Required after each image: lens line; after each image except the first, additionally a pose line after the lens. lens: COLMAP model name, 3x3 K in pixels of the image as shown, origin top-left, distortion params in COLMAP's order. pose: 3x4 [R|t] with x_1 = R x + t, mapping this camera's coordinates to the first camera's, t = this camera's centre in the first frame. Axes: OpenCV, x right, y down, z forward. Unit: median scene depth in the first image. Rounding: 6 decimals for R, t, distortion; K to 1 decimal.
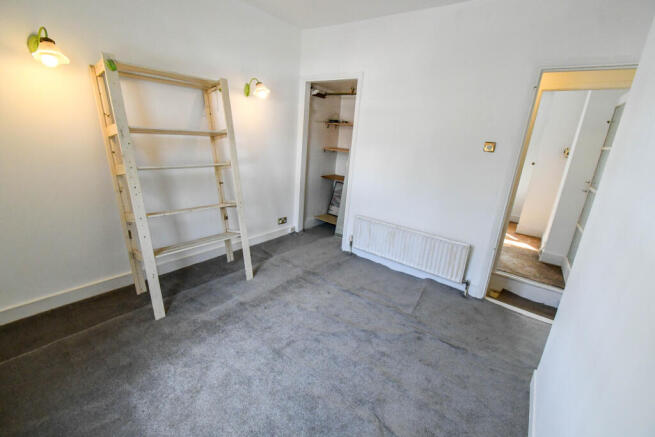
lens RADIAL K [[289.8, 0, 327.5], [0, 289.8, 218.5], [0, 0, 1]] dist [-0.000367, -0.000068]
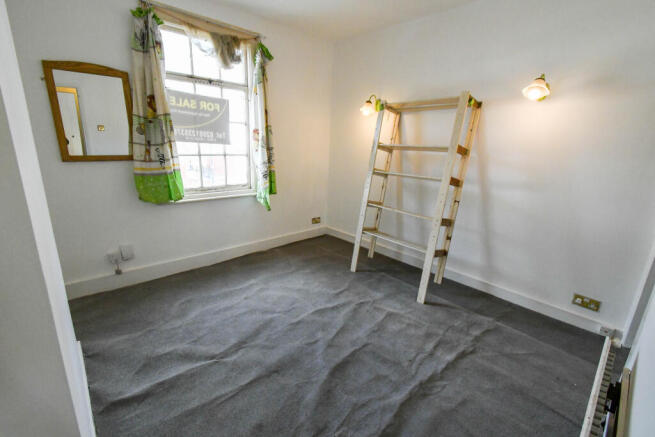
lens RADIAL K [[289.8, 0, 327.5], [0, 289.8, 218.5], [0, 0, 1]] dist [-0.000367, -0.000068]
pose [[-0.188816, 0.179495, -0.965469, 0.597267], [-0.316120, 0.919710, 0.232811, -0.150728], [0.929740, 0.349163, -0.116914, 0.705297]]
